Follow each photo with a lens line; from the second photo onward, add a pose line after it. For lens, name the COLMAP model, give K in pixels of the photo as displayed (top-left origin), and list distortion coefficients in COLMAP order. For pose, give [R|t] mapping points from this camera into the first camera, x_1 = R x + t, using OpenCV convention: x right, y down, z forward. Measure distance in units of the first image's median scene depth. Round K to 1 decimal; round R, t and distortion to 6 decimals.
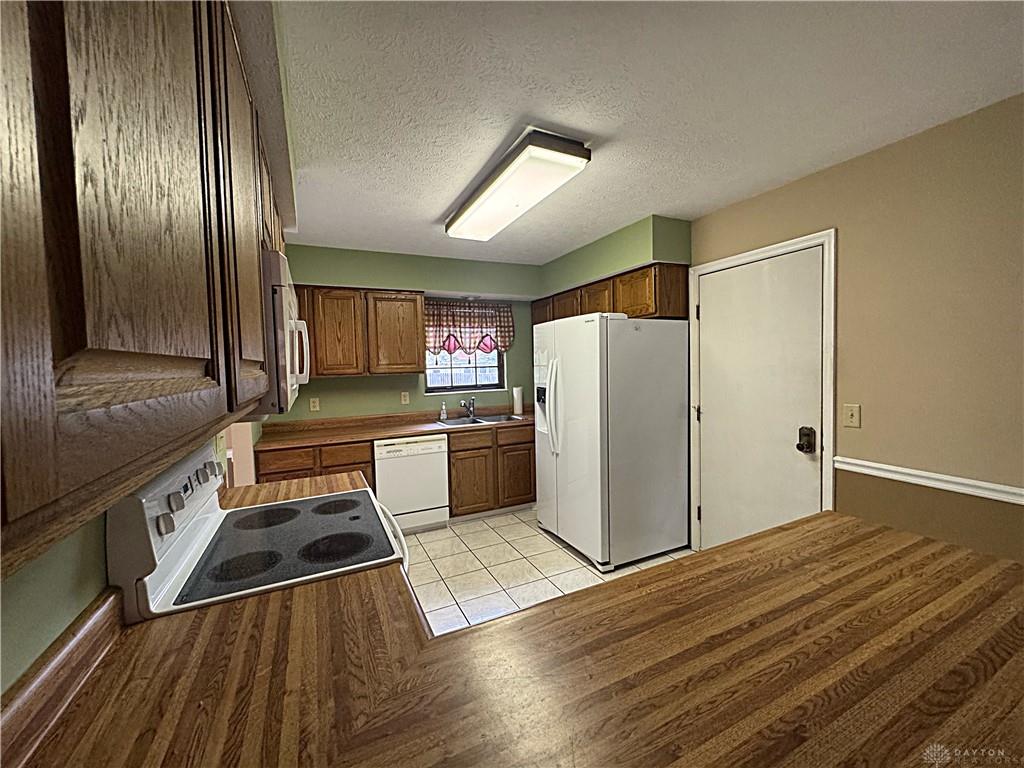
lens RADIAL K [[410.3, 0, 512.0], [0, 410.3, 384.0], [0, 0, 1]] dist [-0.005213, 0.000873]
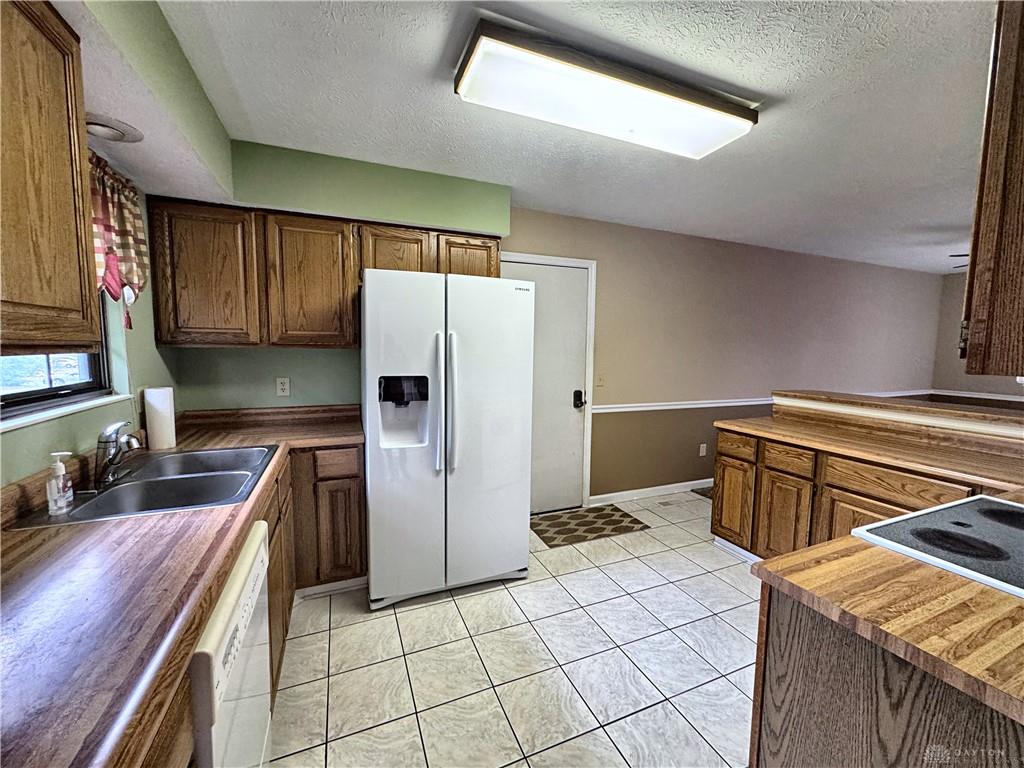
lens RADIAL K [[410.3, 0, 512.0], [0, 410.3, 384.0], [0, 0, 1]] dist [-0.005213, 0.000873]
pose [[0.049416, -0.062004, 0.996852, -0.481460], [0.034996, 0.997566, 0.060314, -0.009426], [-0.998165, 0.031905, 0.051465, 0.731304]]
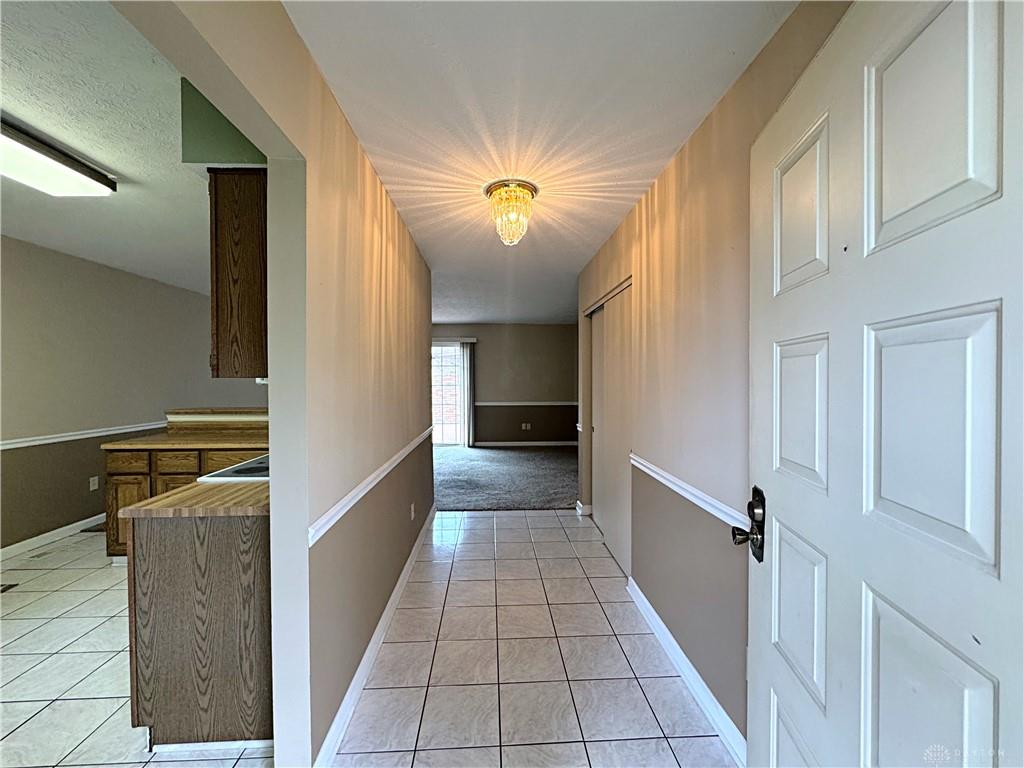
lens RADIAL K [[410.3, 0, 512.0], [0, 410.3, 384.0], [0, 0, 1]] dist [-0.005213, 0.000873]
pose [[-0.922868, 0.024809, 0.384316, -0.725599], [0.046393, 0.997817, 0.046992, 0.005162], [-0.382311, 0.061197, -0.922005, 0.805676]]
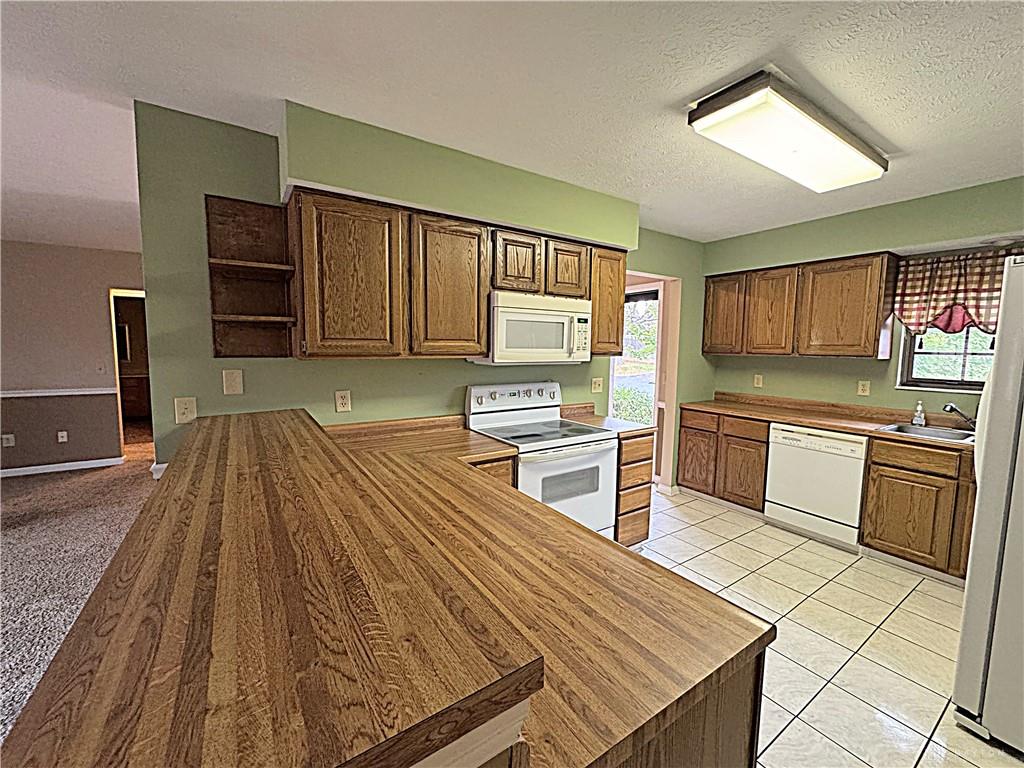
lens RADIAL K [[410.3, 0, 512.0], [0, 410.3, 384.0], [0, 0, 1]] dist [-0.005213, 0.000873]
pose [[0.131998, 0.120337, -0.983918, 0.484524], [-0.064004, 0.991567, 0.112686, -0.021756], [0.989182, 0.048100, 0.138587, 0.219272]]
